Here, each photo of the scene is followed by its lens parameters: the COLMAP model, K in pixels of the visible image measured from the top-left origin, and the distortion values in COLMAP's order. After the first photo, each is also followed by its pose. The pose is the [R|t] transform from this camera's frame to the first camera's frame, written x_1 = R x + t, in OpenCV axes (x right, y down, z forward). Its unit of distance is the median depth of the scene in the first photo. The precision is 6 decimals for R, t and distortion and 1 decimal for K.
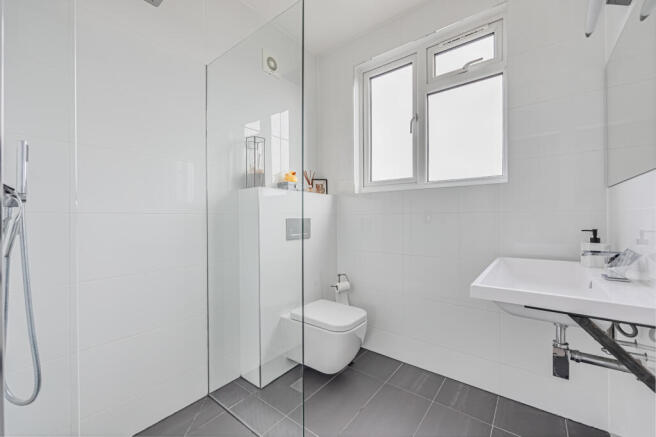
lens RADIAL K [[263.2, 0, 329.6], [0, 263.2, 218.7], [0, 0, 1]] dist [0.000701, -0.000050]
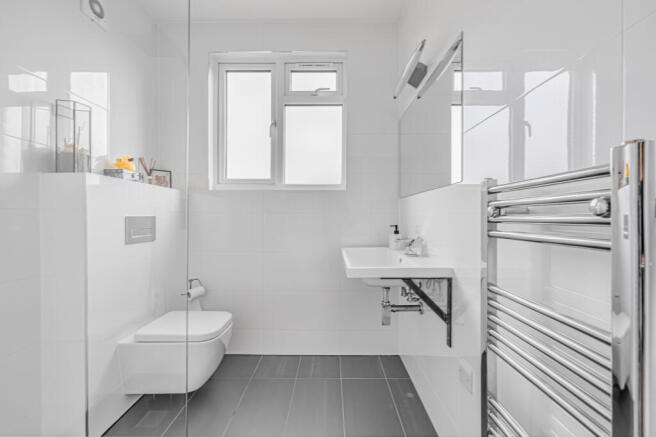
lens RADIAL K [[263.2, 0, 329.6], [0, 263.2, 218.7], [0, 0, 1]] dist [0.000701, -0.000050]
pose [[0.795475, 0.003195, 0.605977, -0.147899], [-0.004680, 0.999989, 0.000871, 0.002347], [-0.605968, -0.003529, 0.795481, 0.009339]]
